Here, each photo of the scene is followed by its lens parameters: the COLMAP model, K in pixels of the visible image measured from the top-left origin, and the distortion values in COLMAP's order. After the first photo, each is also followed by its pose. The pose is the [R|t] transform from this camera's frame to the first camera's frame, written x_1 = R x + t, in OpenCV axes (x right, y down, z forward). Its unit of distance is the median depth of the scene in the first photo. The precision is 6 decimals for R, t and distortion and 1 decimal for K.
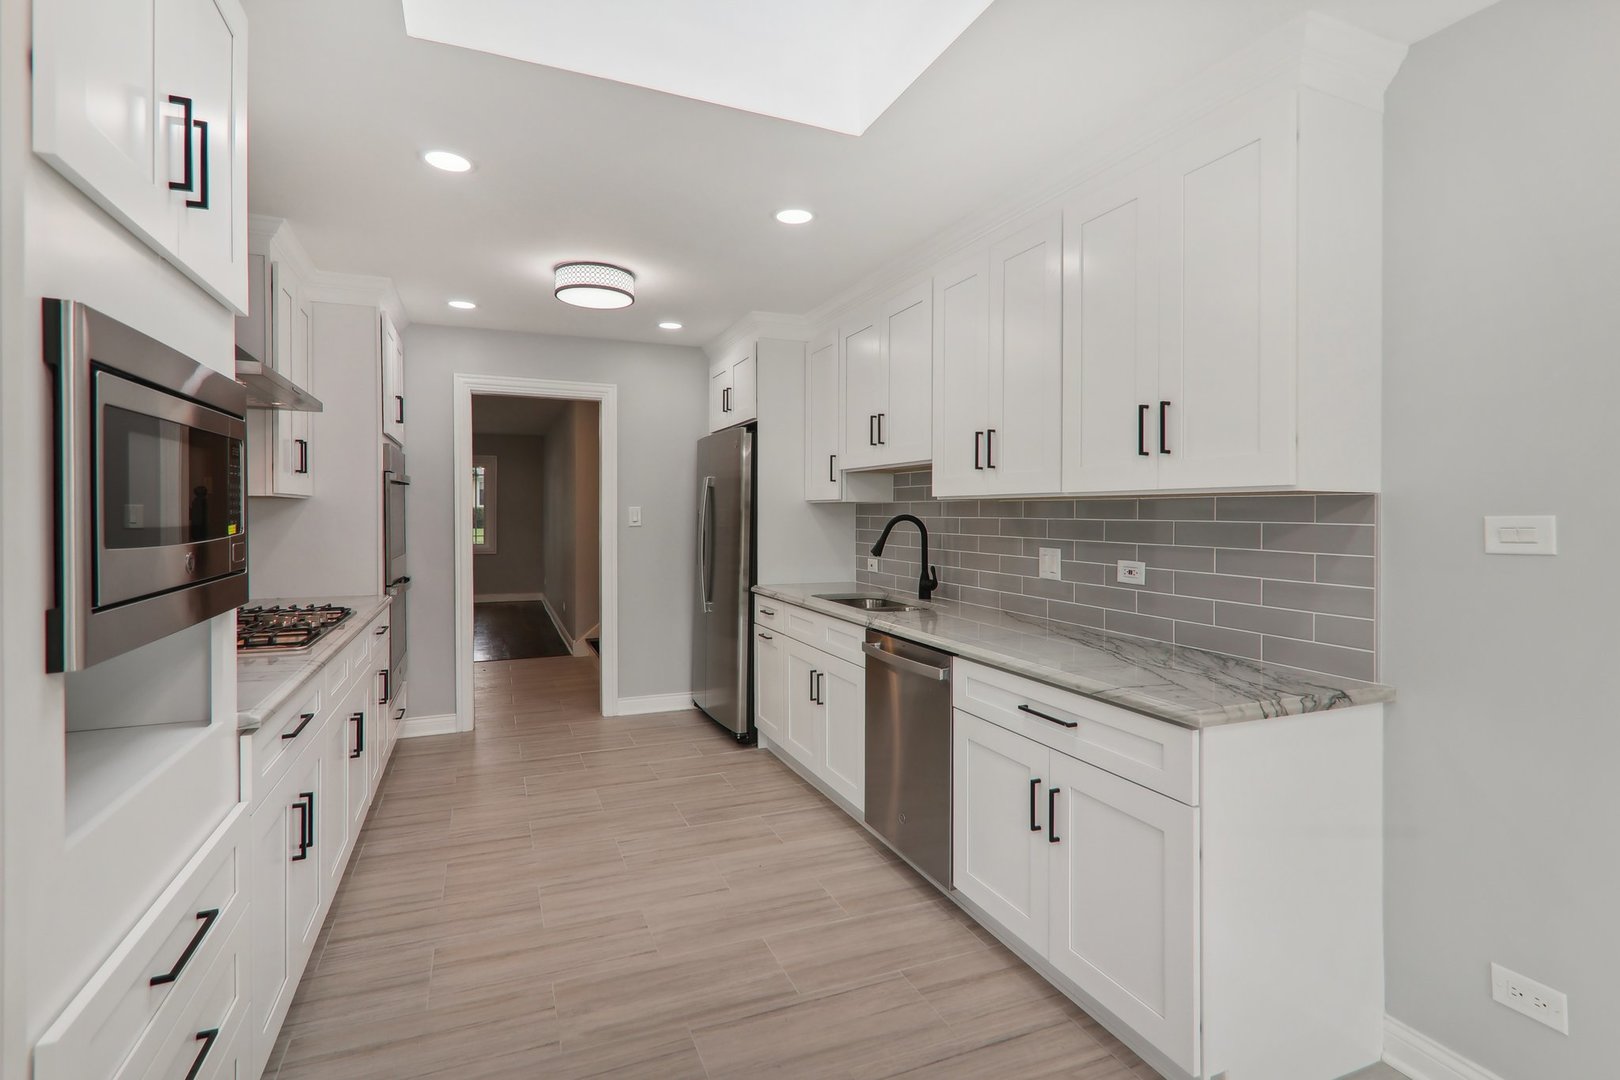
lens RADIAL K [[772.3, 0, 818.7], [0, 772.3, 513.3], [0, 0, 1]] dist [-0.006671, -0.001151]
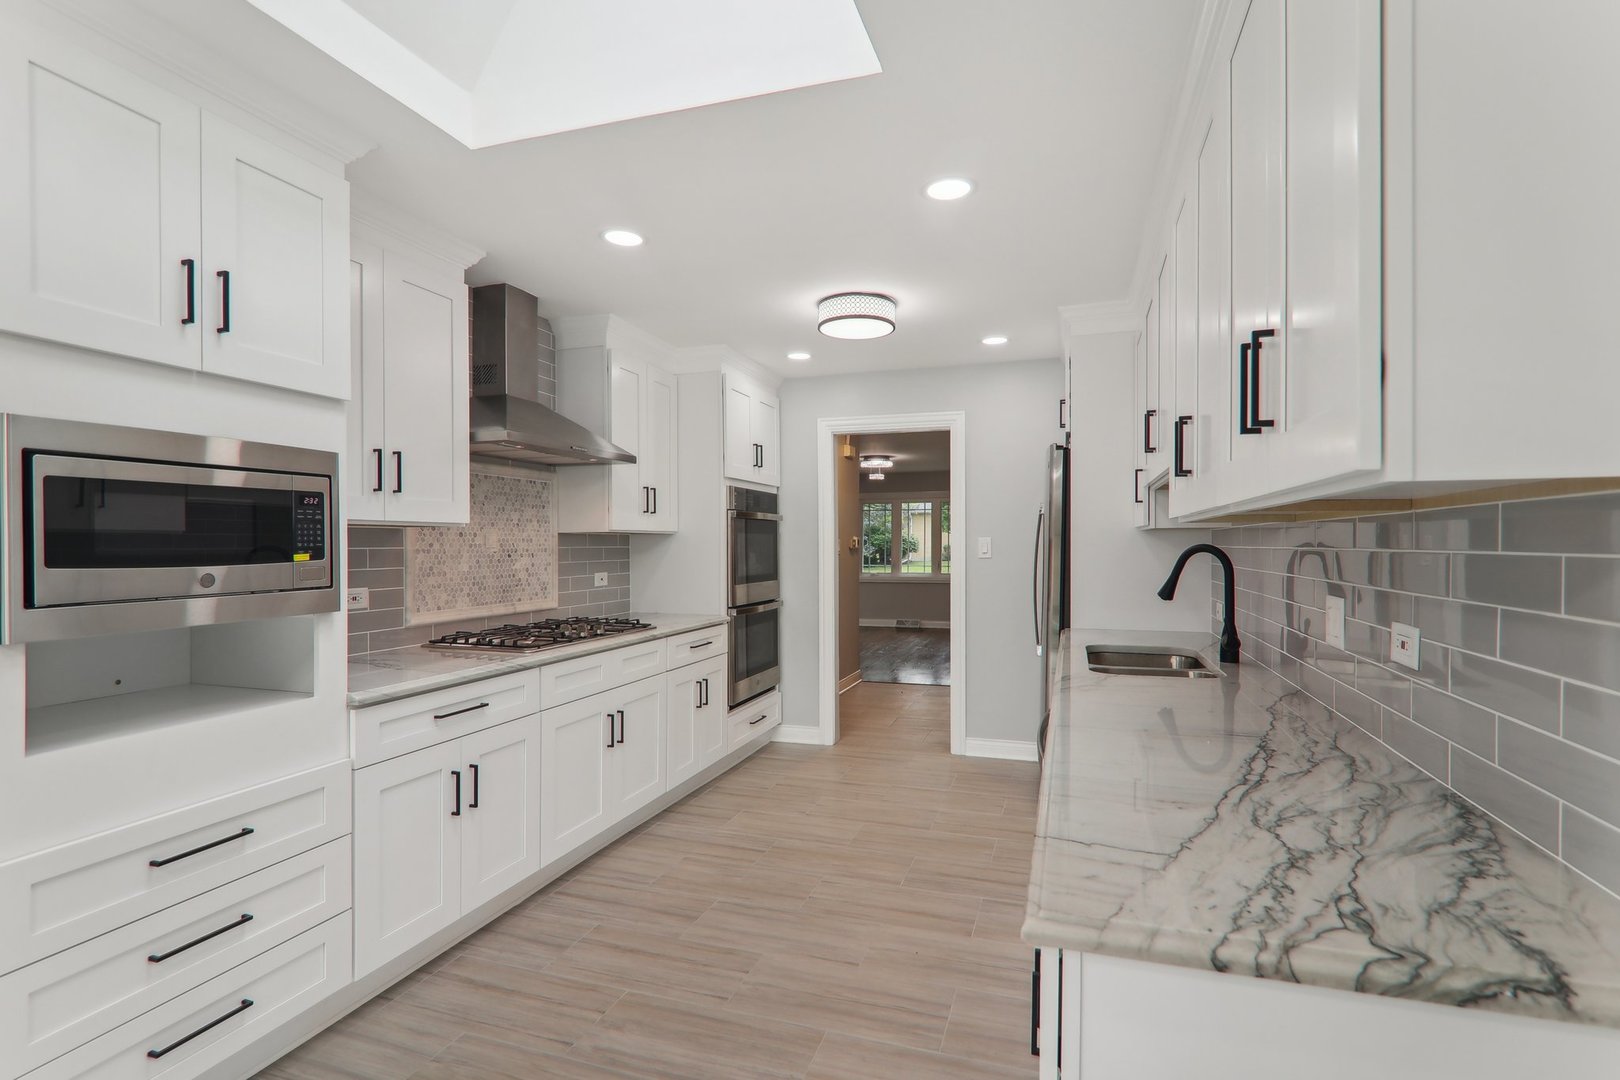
lens RADIAL K [[772.3, 0, 814.4], [0, 772.3, 546.6], [0, 0, 1]] dist [-0.006671, -0.001151]
pose [[0.760770, -0.001058, -0.649021, 0.411925], [0.002145, 0.999997, 0.000884, 0.003634], [0.649018, -0.002064, 0.760770, 0.284948]]
